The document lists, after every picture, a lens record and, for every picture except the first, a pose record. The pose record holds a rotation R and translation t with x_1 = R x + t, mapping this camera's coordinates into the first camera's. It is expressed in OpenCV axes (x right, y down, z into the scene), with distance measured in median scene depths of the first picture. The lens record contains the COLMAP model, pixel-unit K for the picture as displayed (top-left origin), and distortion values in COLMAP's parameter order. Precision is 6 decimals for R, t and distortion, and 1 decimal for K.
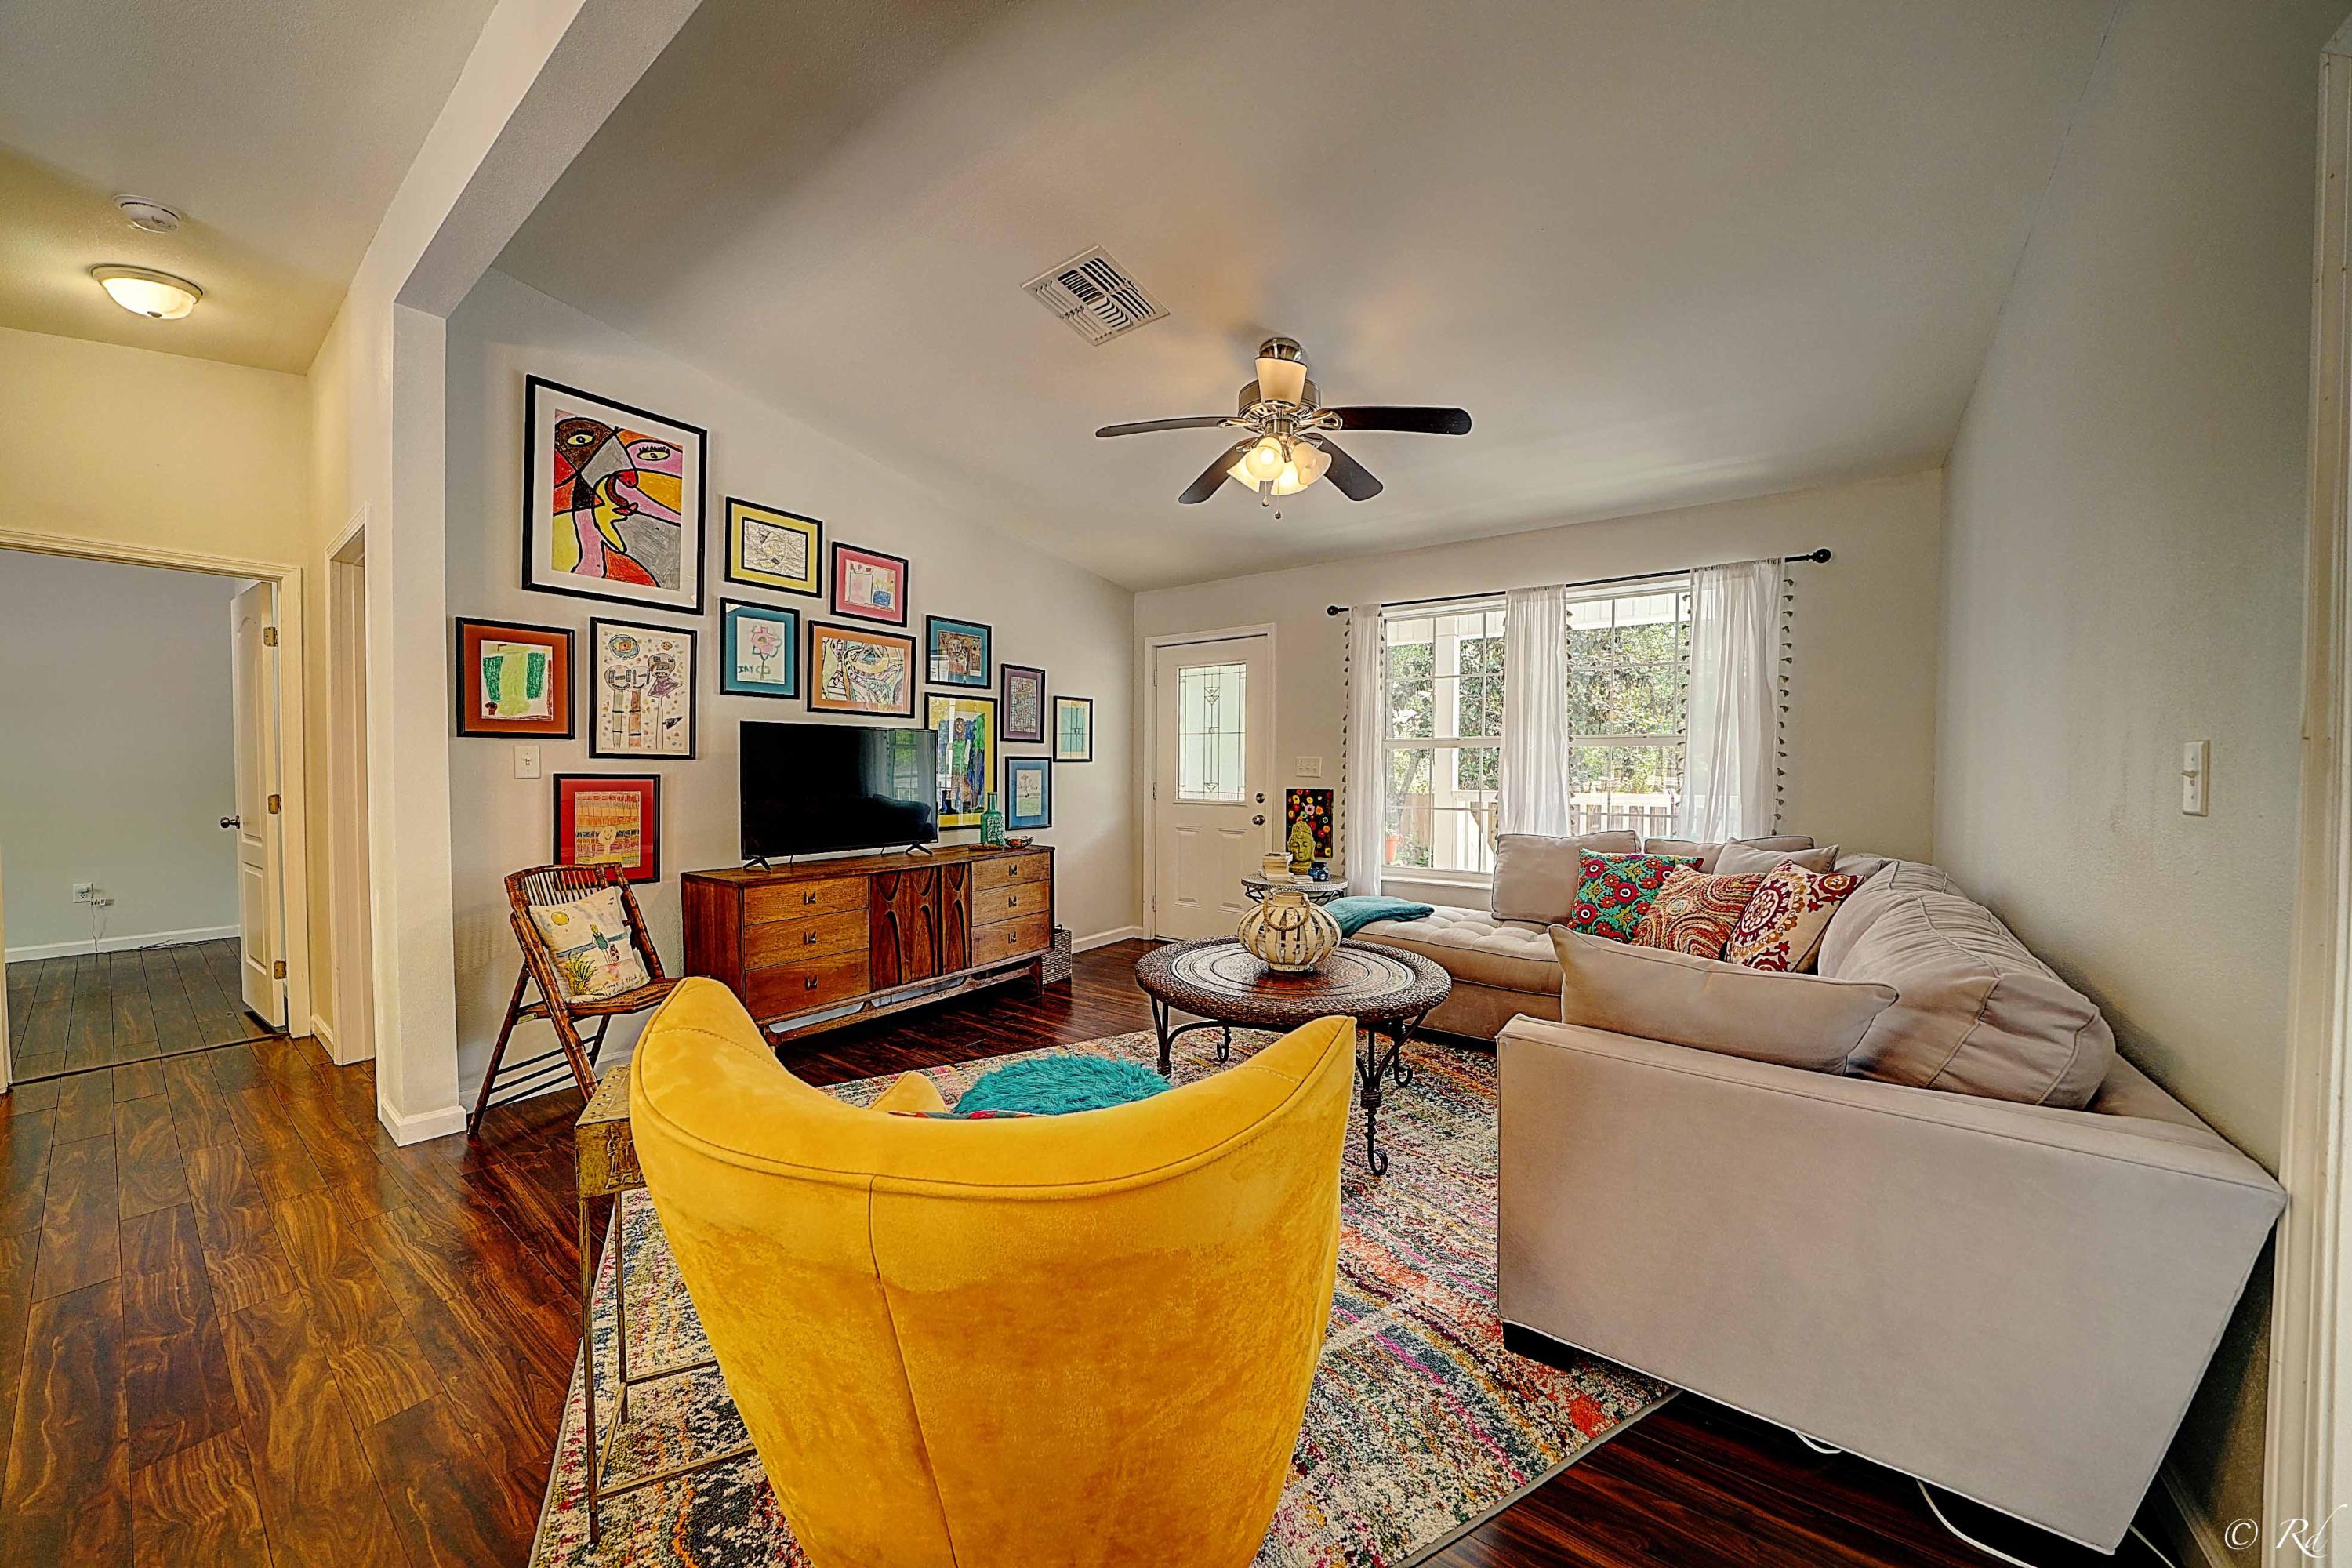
lens RADIAL K [[821.3, 0, 1176.0], [0, 821.3, 784.0], [0, 0, 1]] dist [-0.023874, 0.002803]
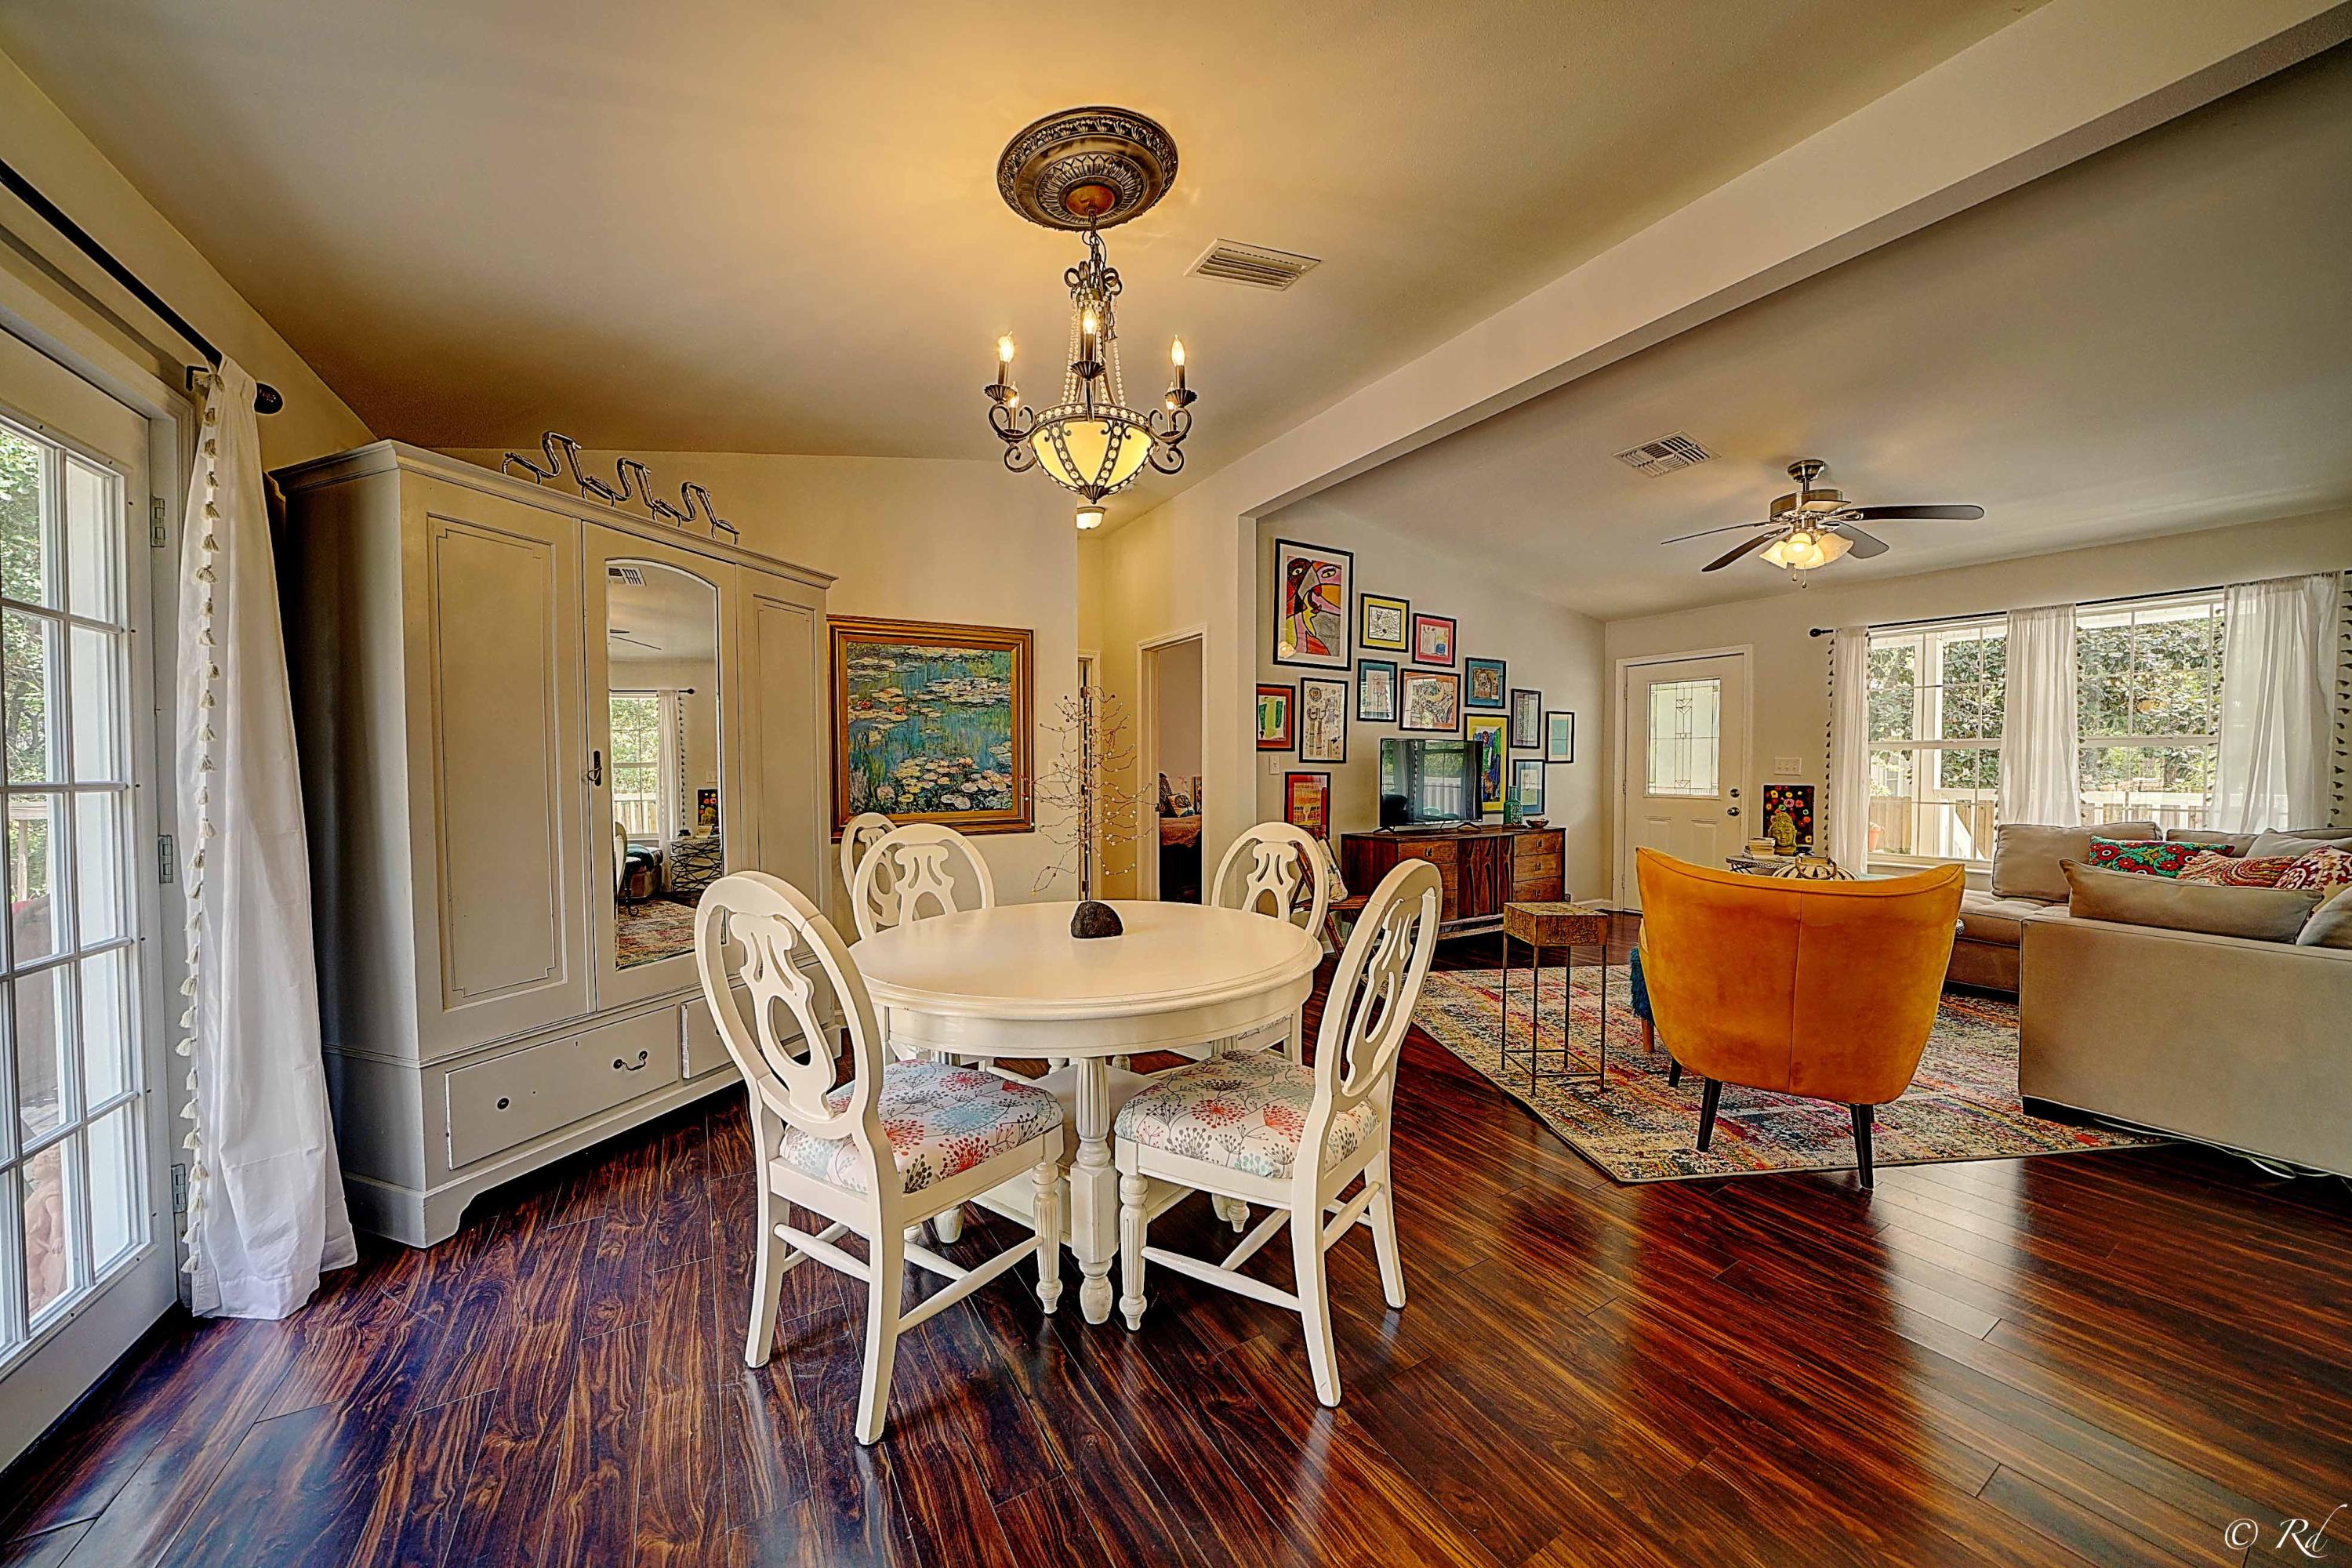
lens RADIAL K [[821.3, 0, 1176.0], [0, 821.3, 784.0], [0, 0, 1]] dist [-0.023874, 0.002803]
pose [[0.920731, 0.004429, -0.390172, -0.234643], [-0.004834, 0.999988, -0.000054, 0.010370], [0.390167, 0.001936, 0.920742, -0.500564]]
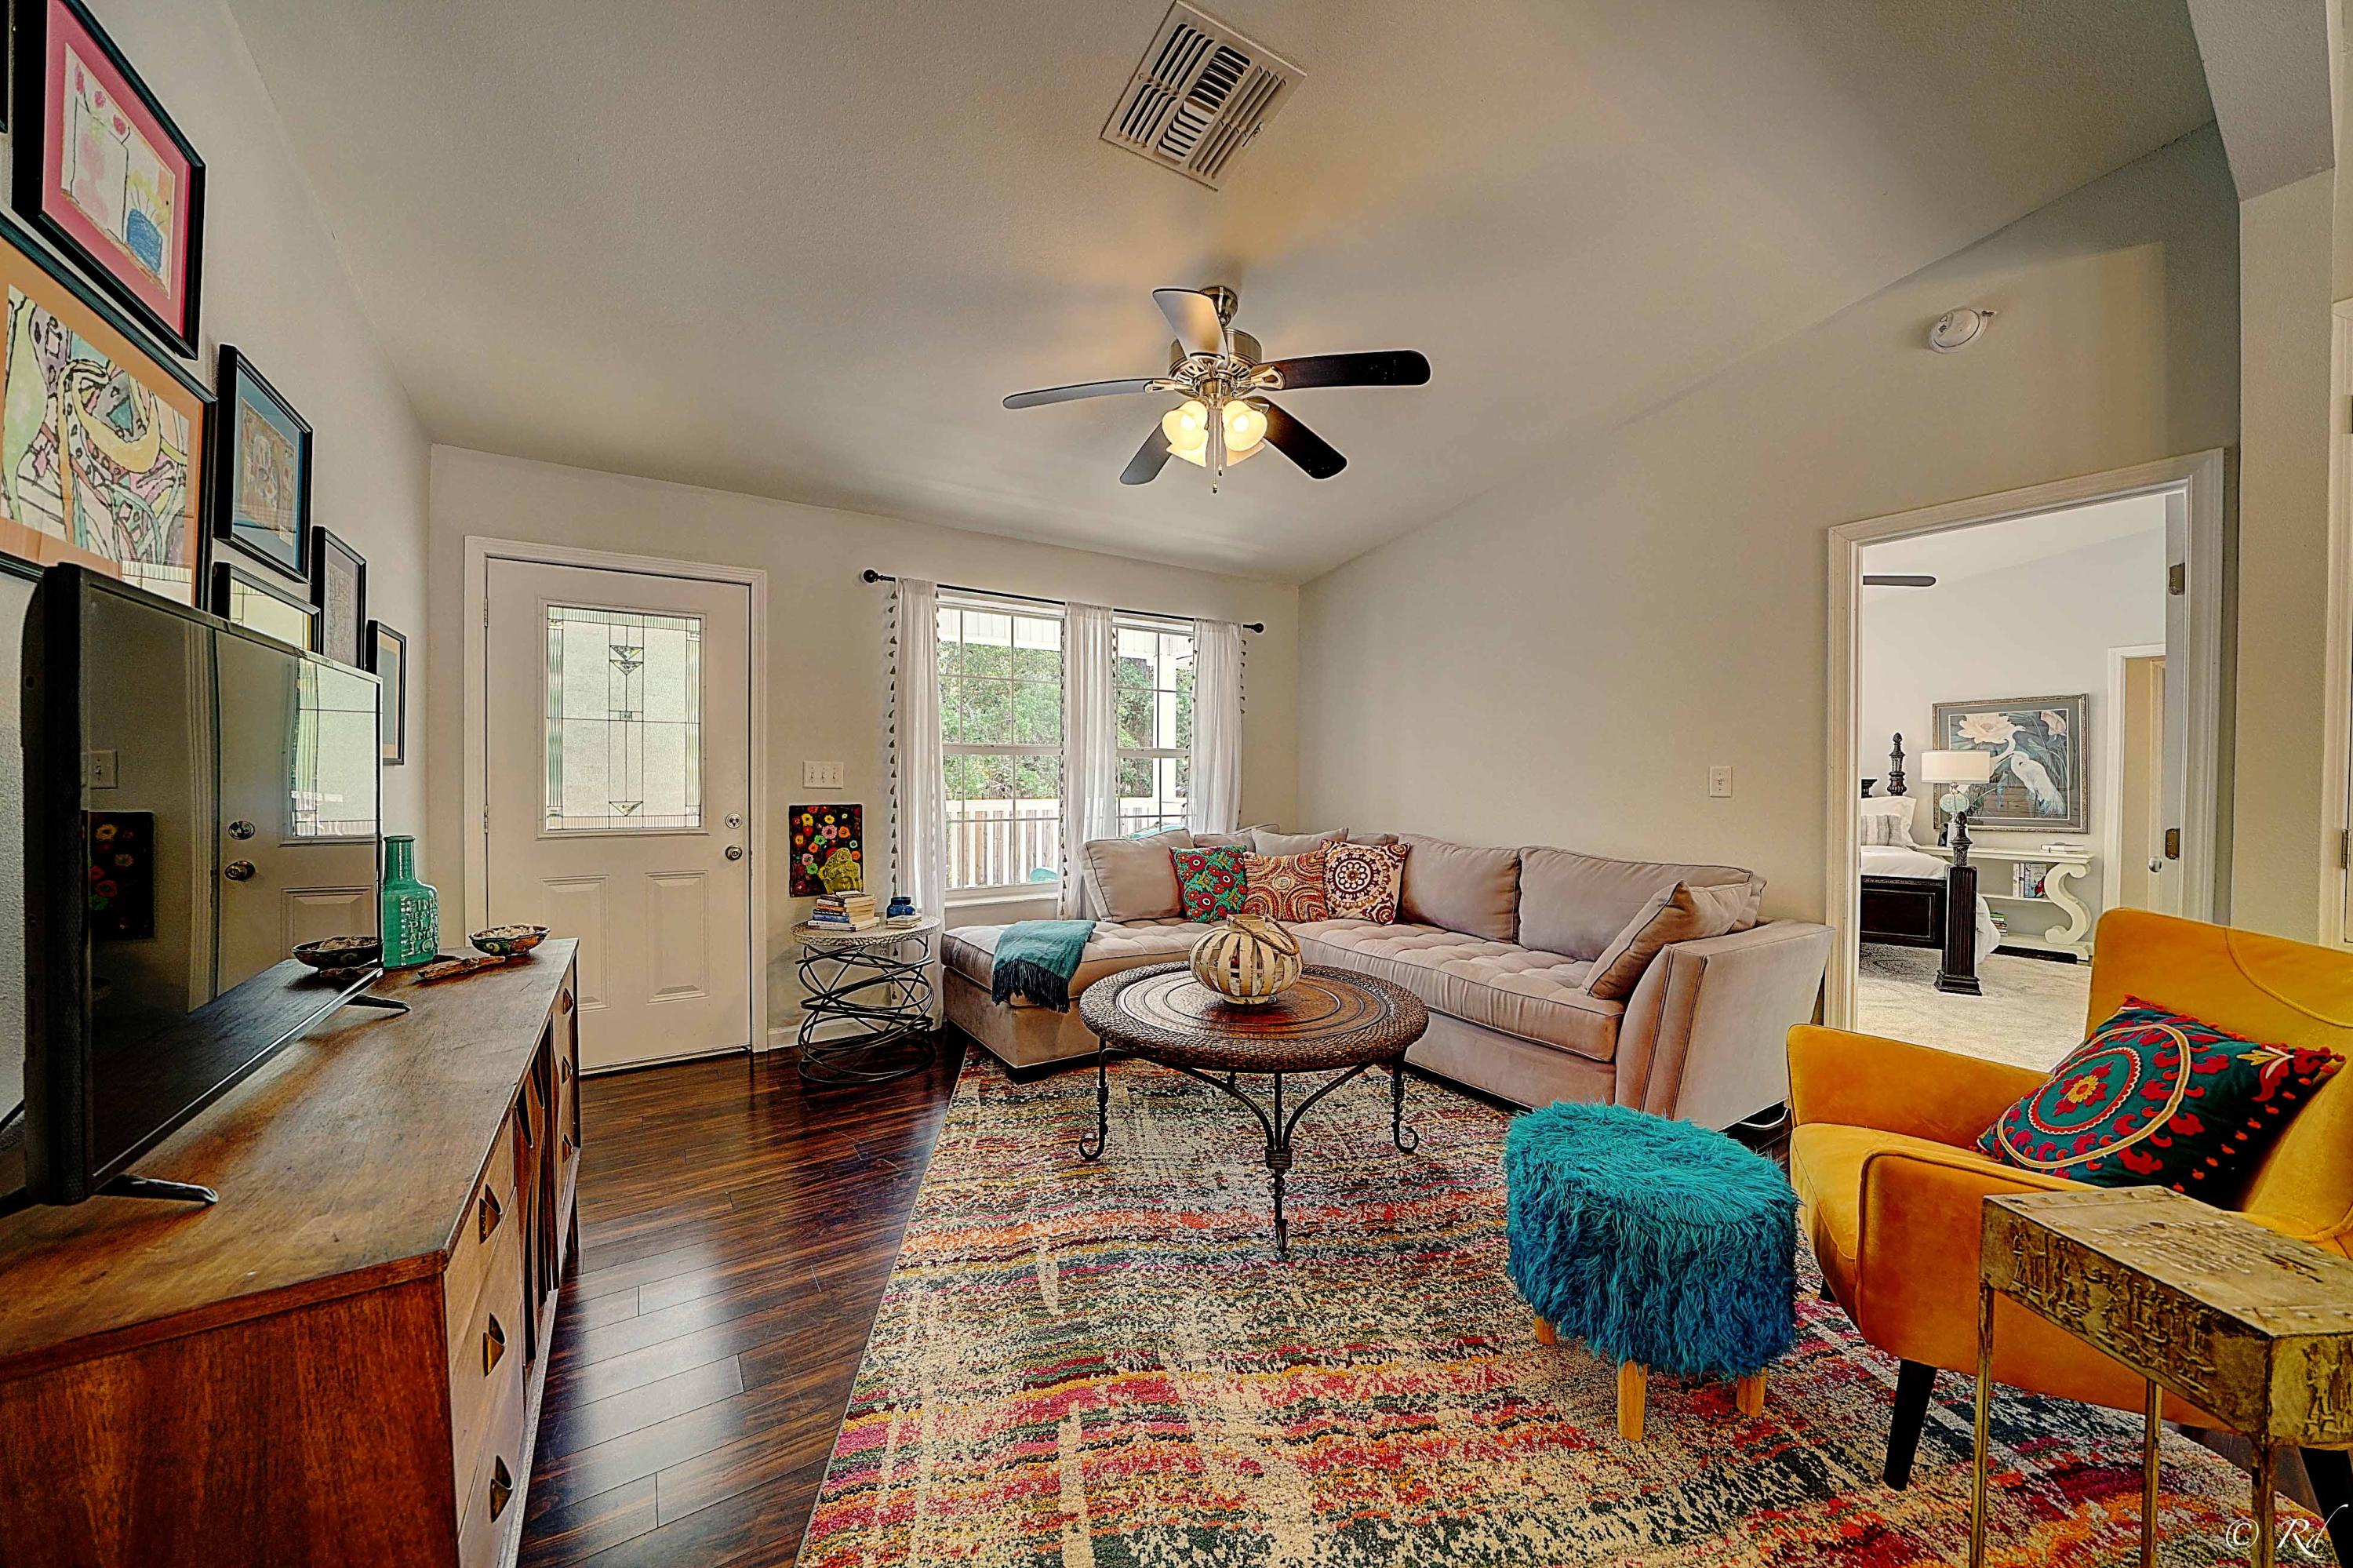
lens RADIAL K [[821.7, 0, 1176.5], [0, 821.7, 784.0], [0, 0, 1]] dist [-0.023874, 0.002803]
pose [[0.349333, -0.008656, 0.936959, -0.522444], [0.018727, 0.999822, 0.002255, -0.010595], [-0.936812, 0.016758, 0.349433, 0.540374]]
